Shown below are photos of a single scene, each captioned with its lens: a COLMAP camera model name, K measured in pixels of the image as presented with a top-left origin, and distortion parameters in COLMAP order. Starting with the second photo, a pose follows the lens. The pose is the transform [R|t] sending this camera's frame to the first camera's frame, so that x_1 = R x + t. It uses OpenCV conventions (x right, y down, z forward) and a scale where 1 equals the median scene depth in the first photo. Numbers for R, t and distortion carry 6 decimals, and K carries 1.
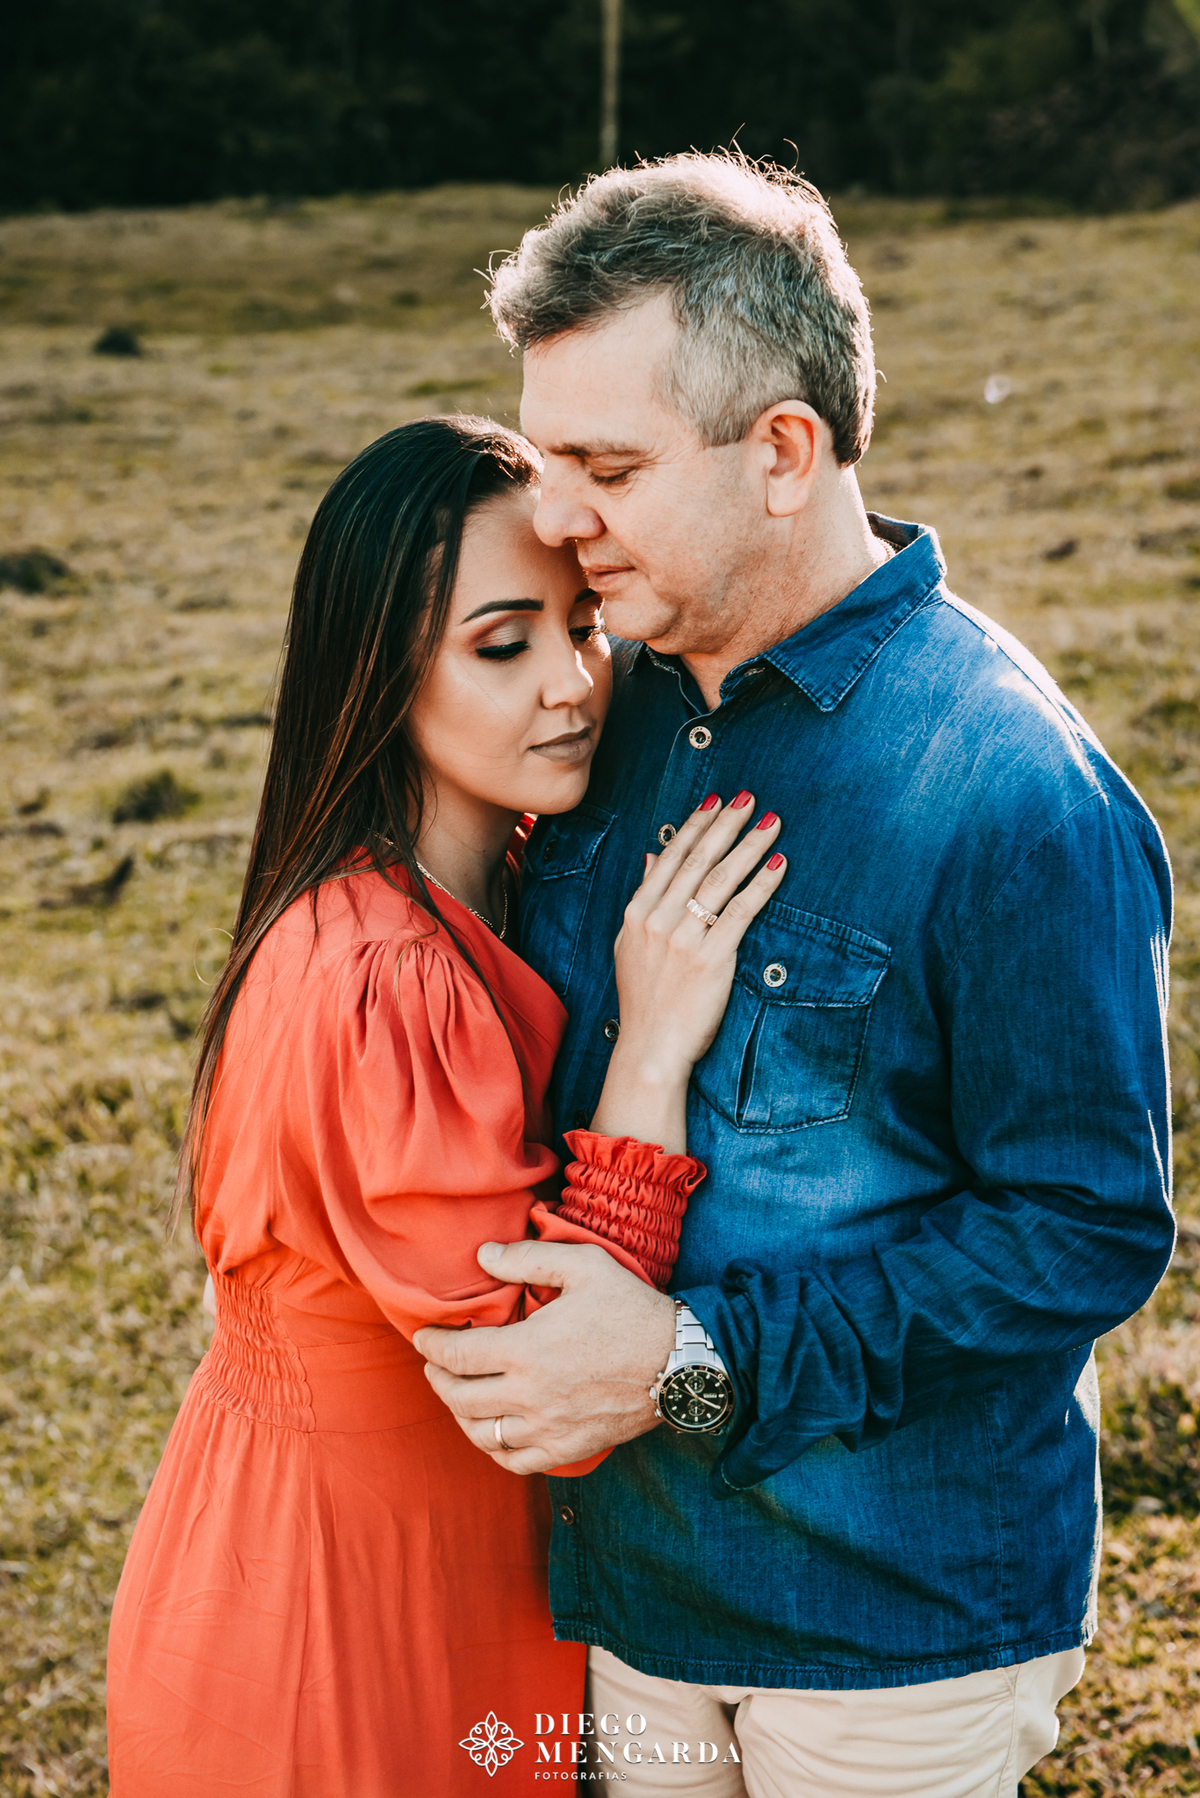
lens RADIAL K [[2943.3, 0, 643.7], [0, 2943.3, 856.6], [0, 0, 1]] dist [0.146955, -0.129260]
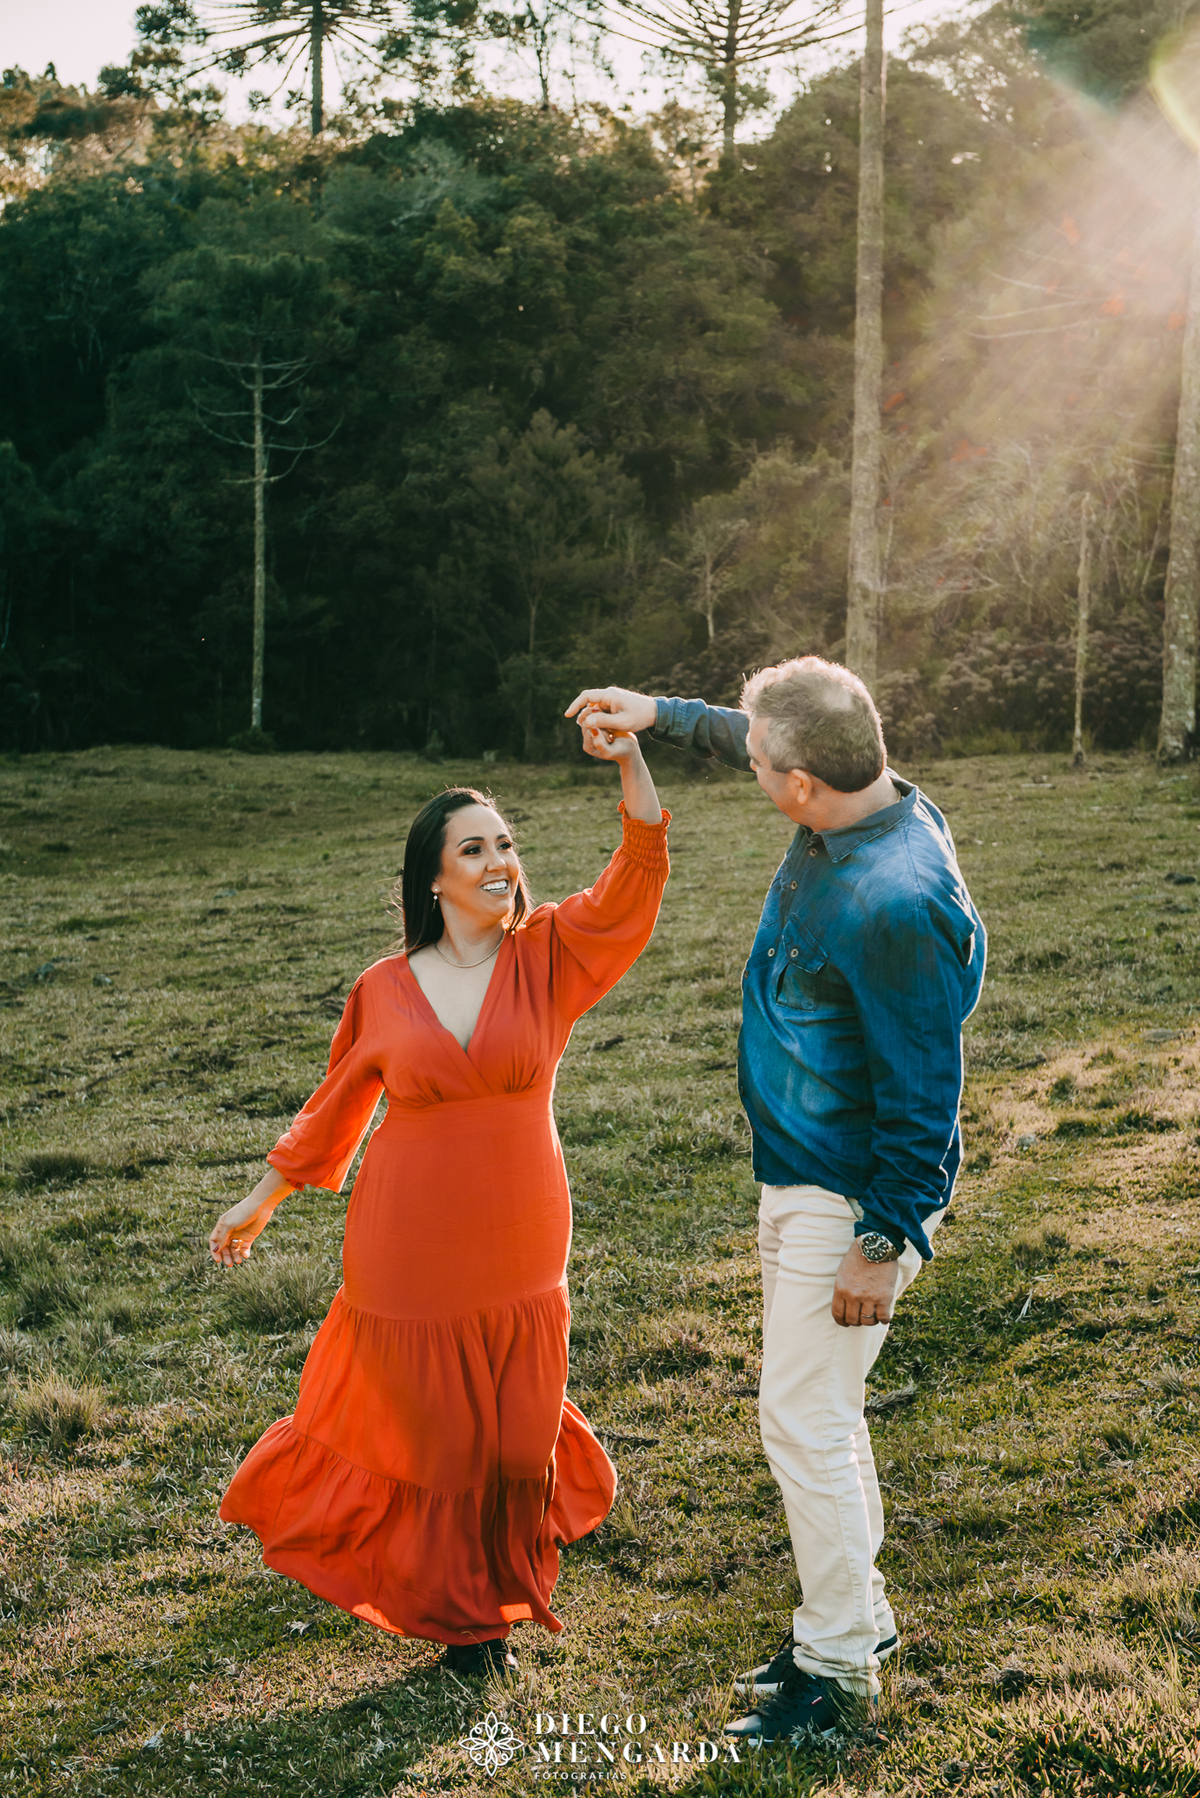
lens RADIAL K [[3169.0, 0, 600.0], [0, 3169.0, 899.0], [0, 0, 1]] dist [0.142565, -0.034783]
pose [[0.995799, 0.008827, 0.091138, 0.020140], [0.007354, 0.984417, -0.175696, 0.067519], [-0.091269, 0.175629, 0.980217, -0.283648]]
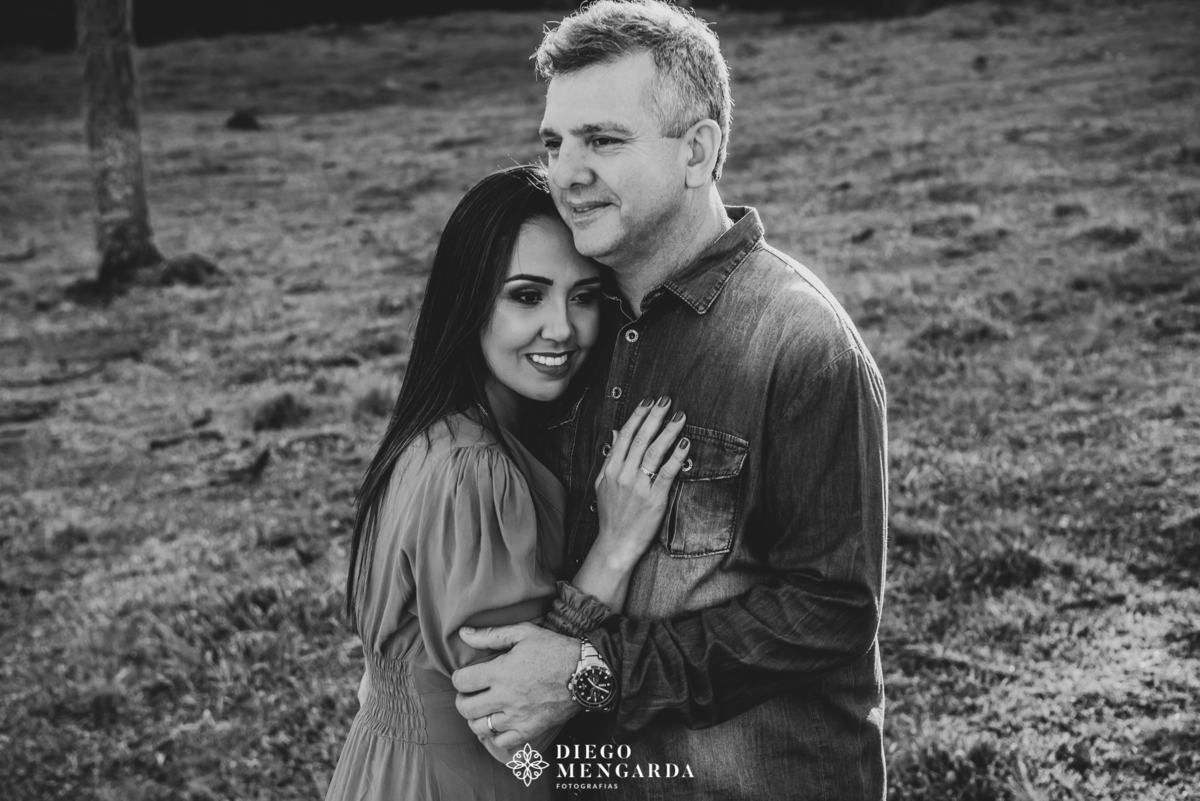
lens RADIAL K [[1964.4, 0, 612.8], [0, 1964.4, 400.5], [0, 0, 1]] dist [0.146955, -0.129260]
pose [[0.999470, -0.031532, 0.008057, -0.000274], [0.031727, 0.999175, -0.025332, 0.004492], [-0.007251, 0.025575, 0.999647, -0.026681]]
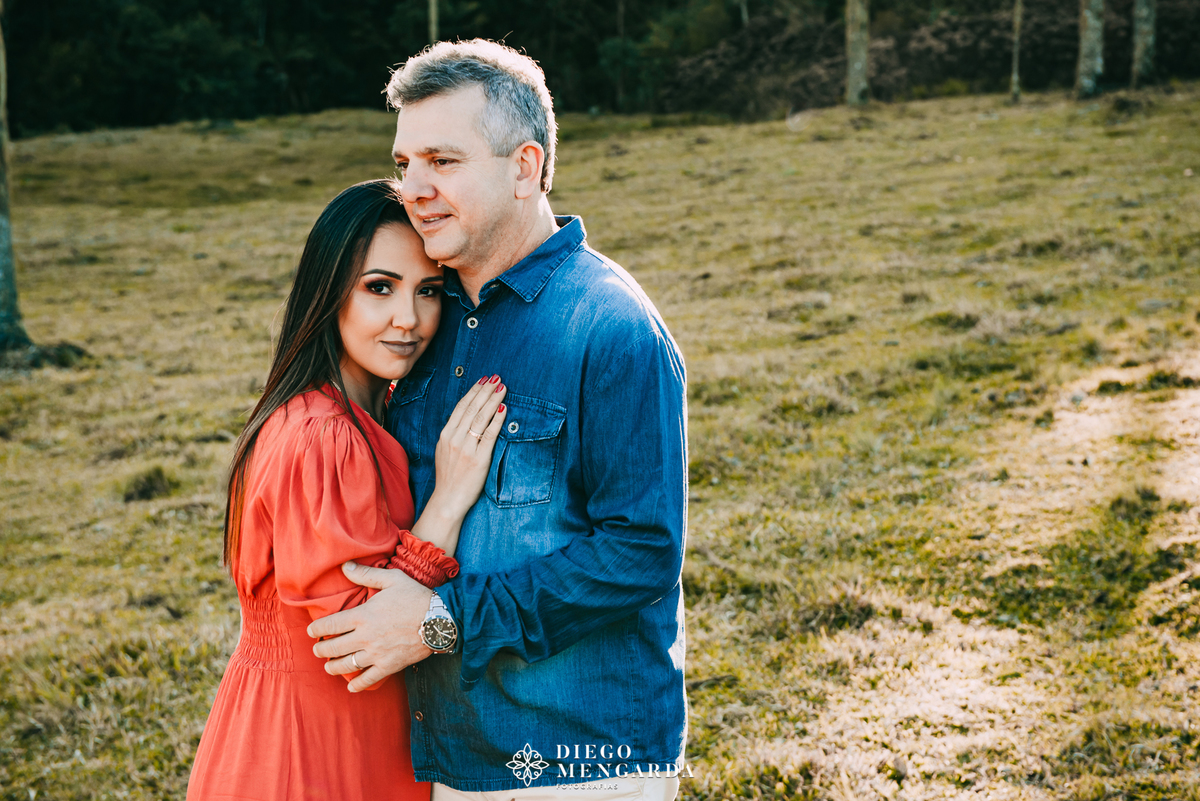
lens RADIAL K [[1981.2, 0, 600.0], [0, 1981.2, 400.5], [0, 0, 1]] dist [0.160012, -0.203957]
pose [[0.997433, -0.026199, 0.066638, 0.002889], [0.031351, 0.996501, -0.077482, 0.021746], [-0.064375, 0.079372, 0.994764, -0.066086]]
